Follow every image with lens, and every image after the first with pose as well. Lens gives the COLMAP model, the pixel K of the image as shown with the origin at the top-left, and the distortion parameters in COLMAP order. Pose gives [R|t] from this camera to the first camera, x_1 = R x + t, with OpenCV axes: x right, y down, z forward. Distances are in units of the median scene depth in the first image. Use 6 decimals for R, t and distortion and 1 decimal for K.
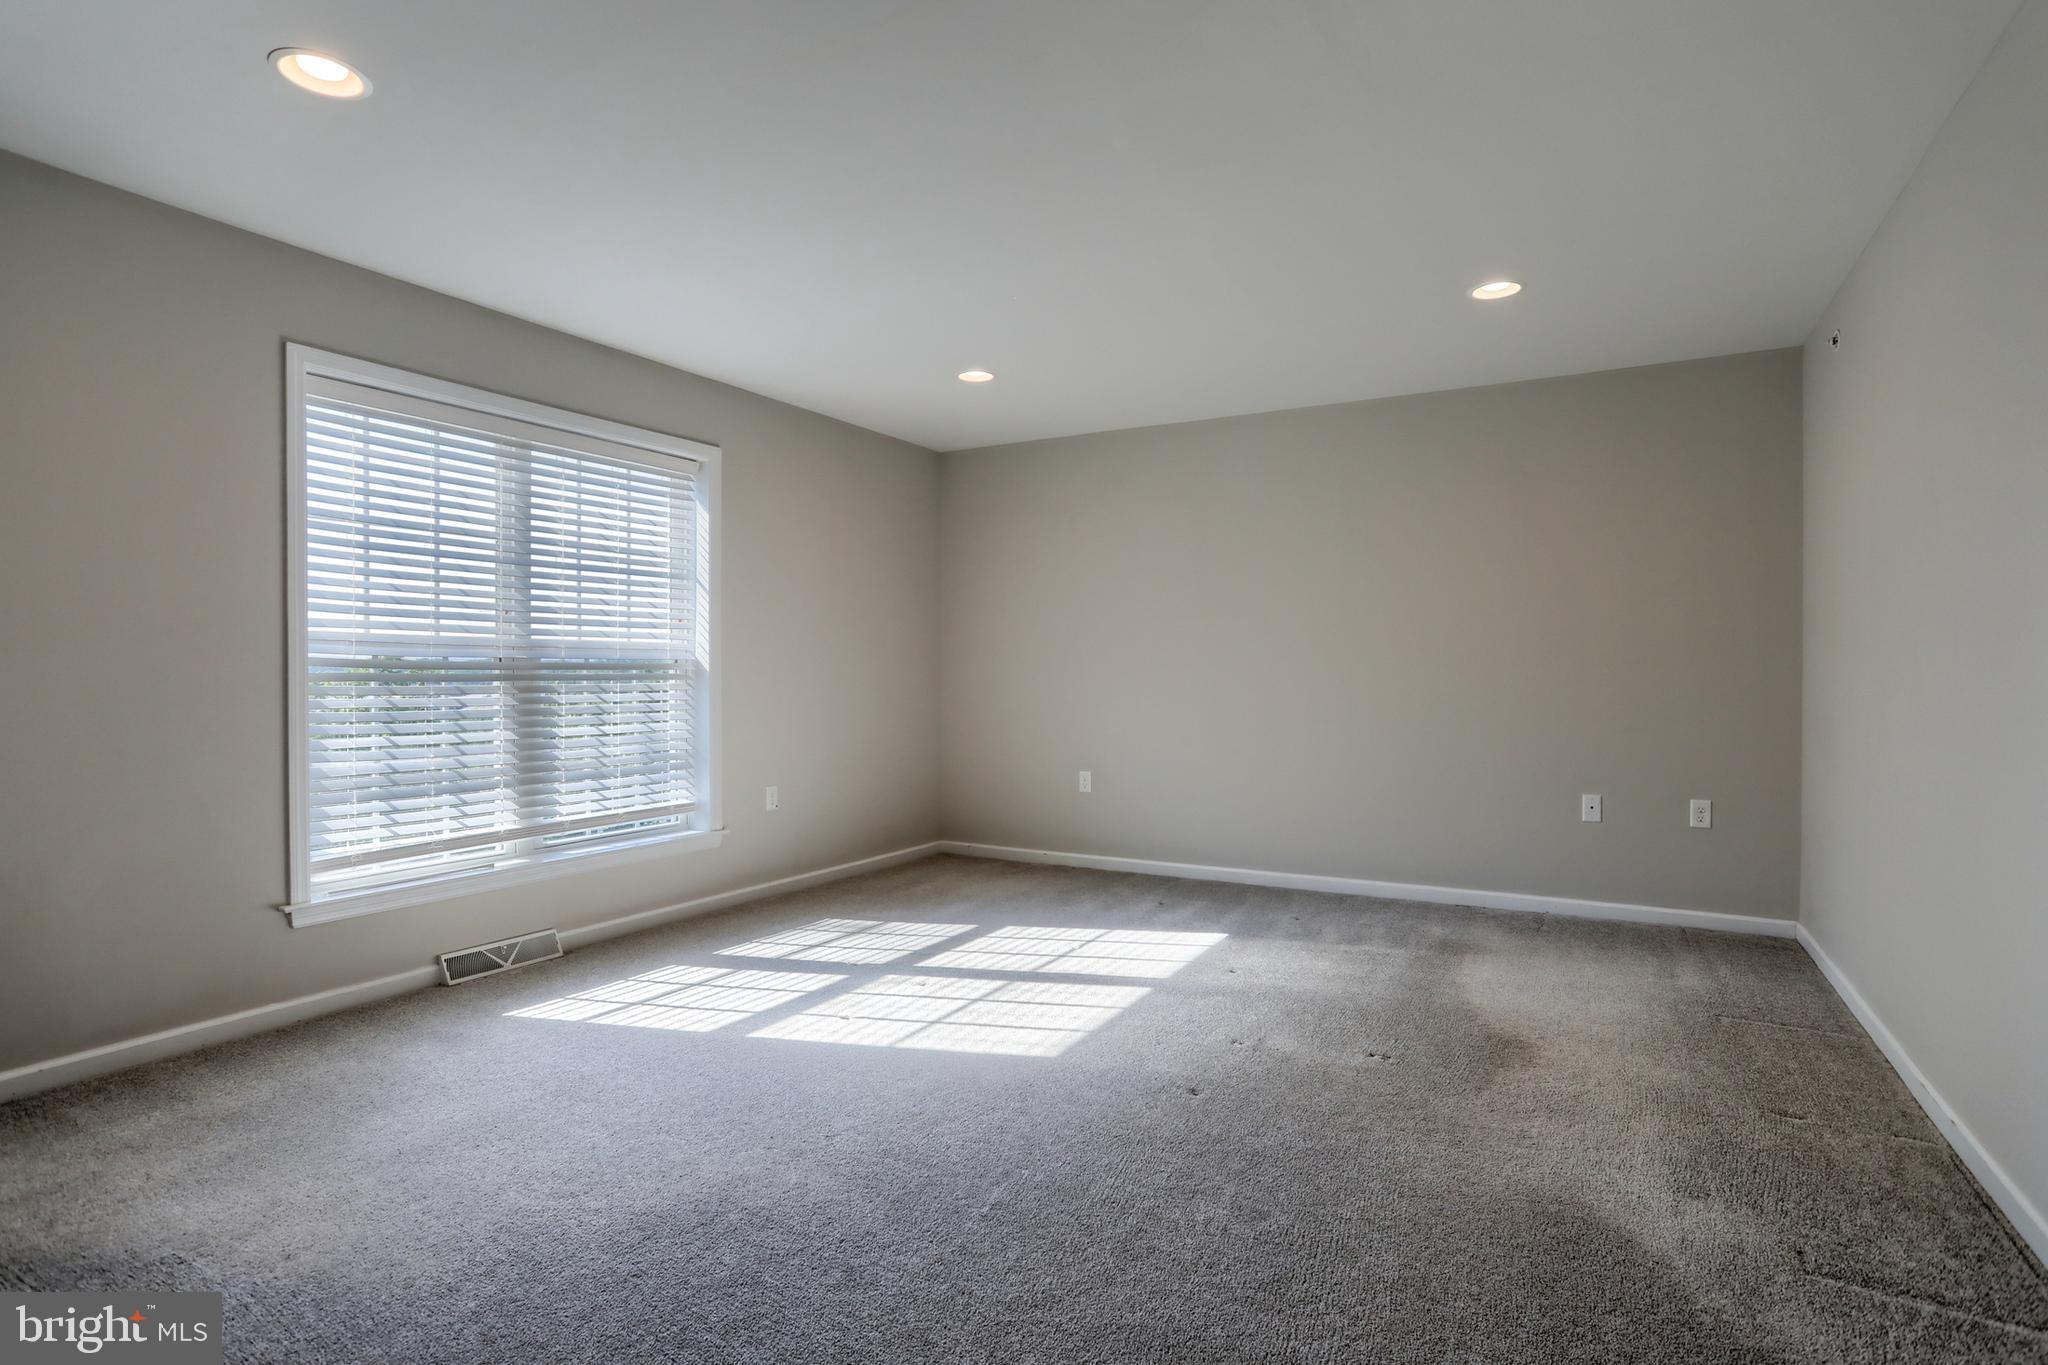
lens RADIAL K [[1040.9, 0, 1027.9], [0, 1040.9, 665.4], [0, 0, 1]] dist [-0.059573, 0.039113]
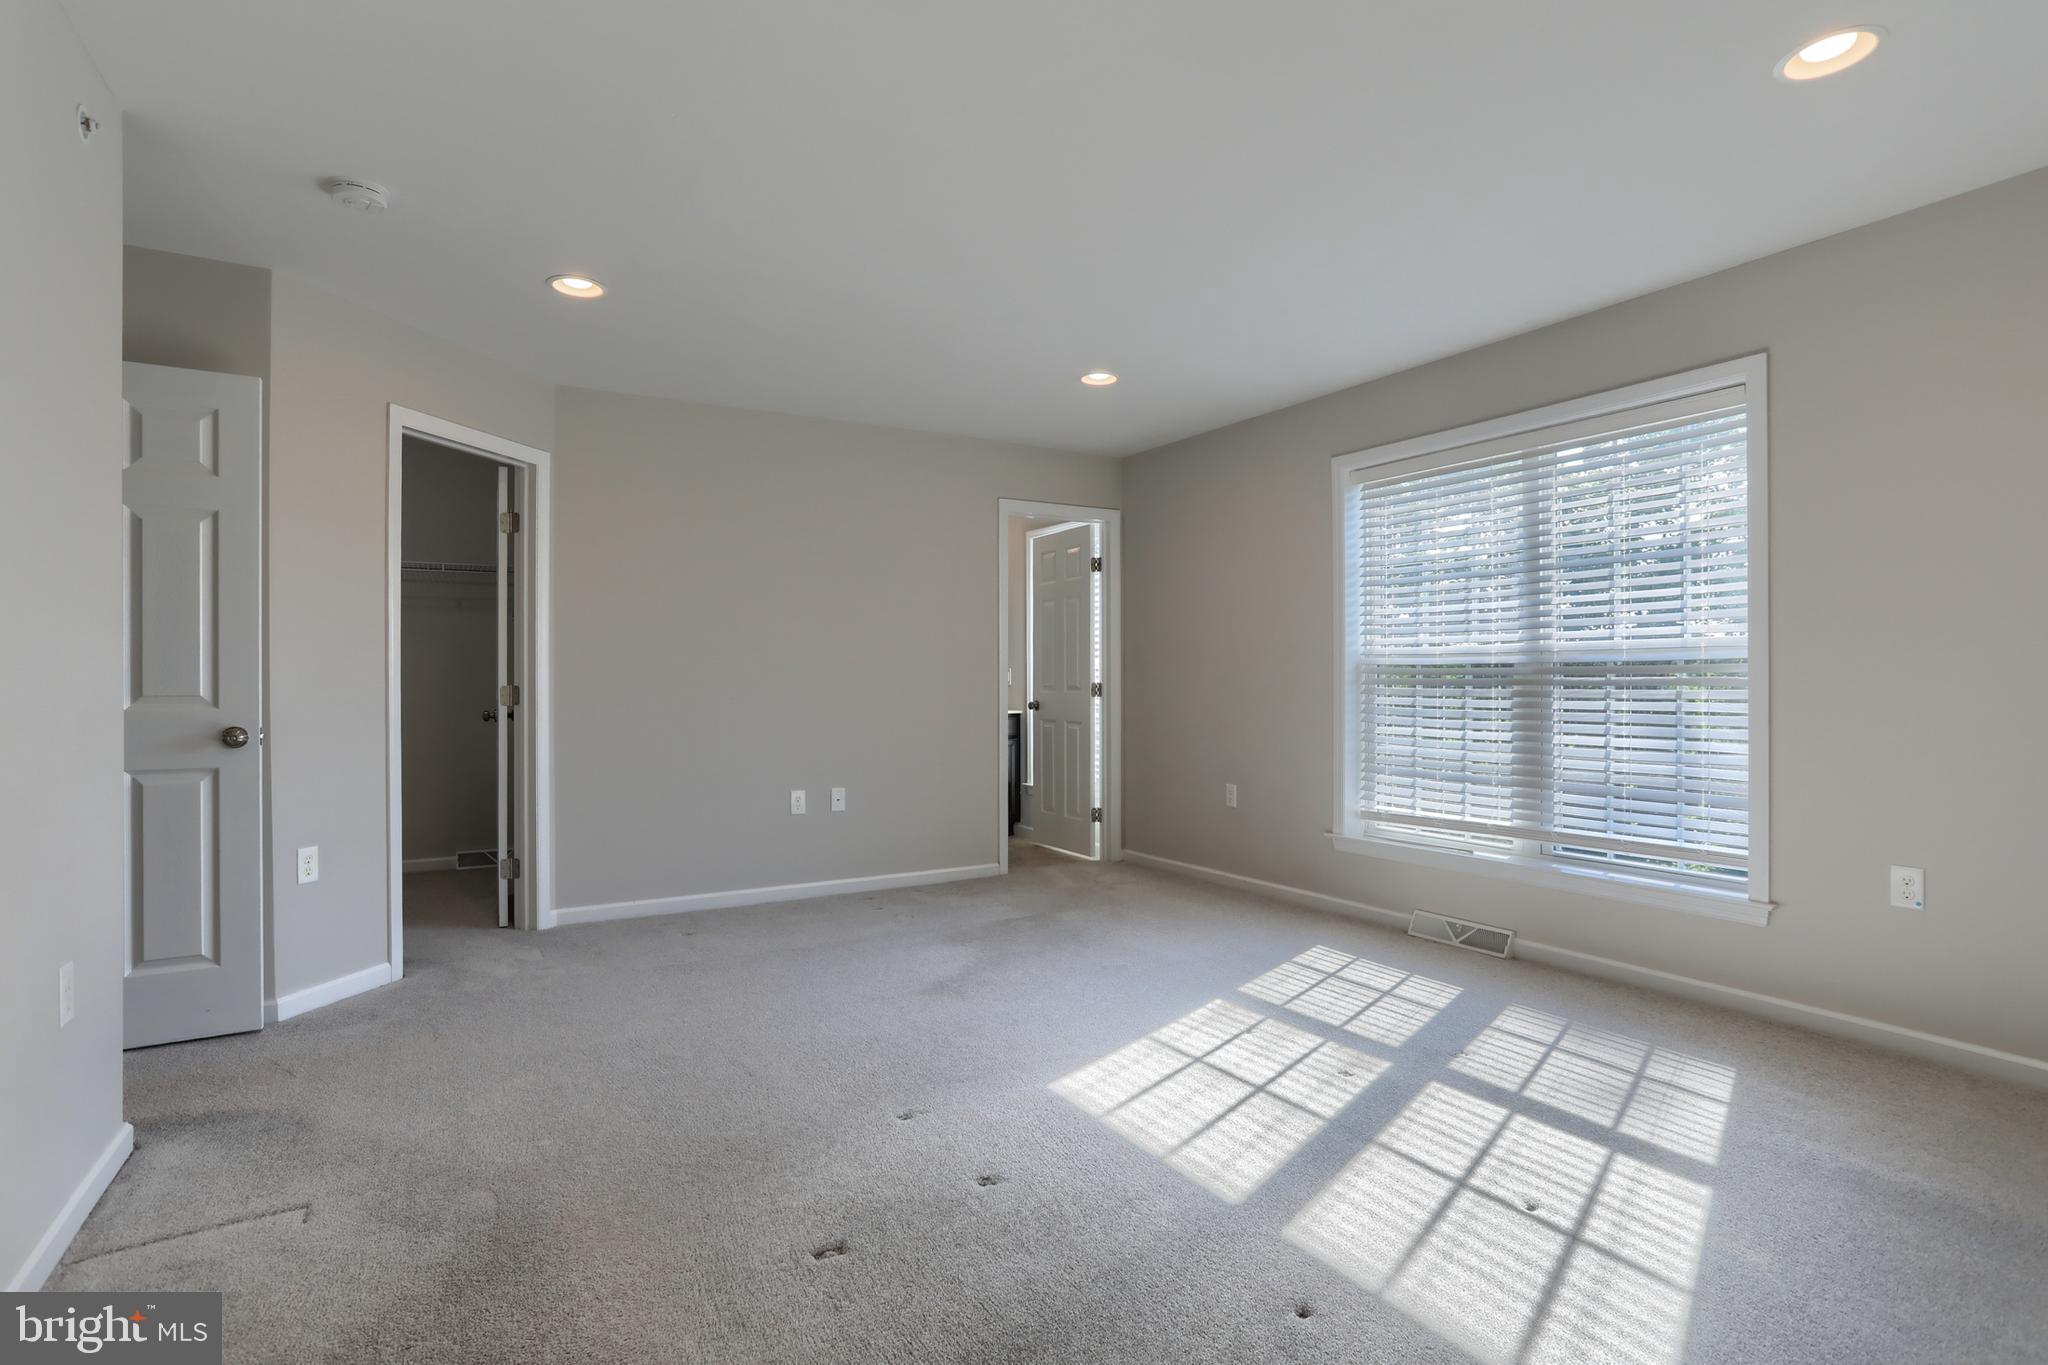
lens RADIAL K [[995.5, 0, 1035.6], [0, 995.5, 667.8], [0, 0, 1]] dist [-0.055253, 0.030858]
pose [[-0.483854, -0.006558, -0.875124, 0.656331], [0.012133, 0.999826, -0.014201, 0.005729], [0.875065, -0.017489, -0.483690, 1.138782]]
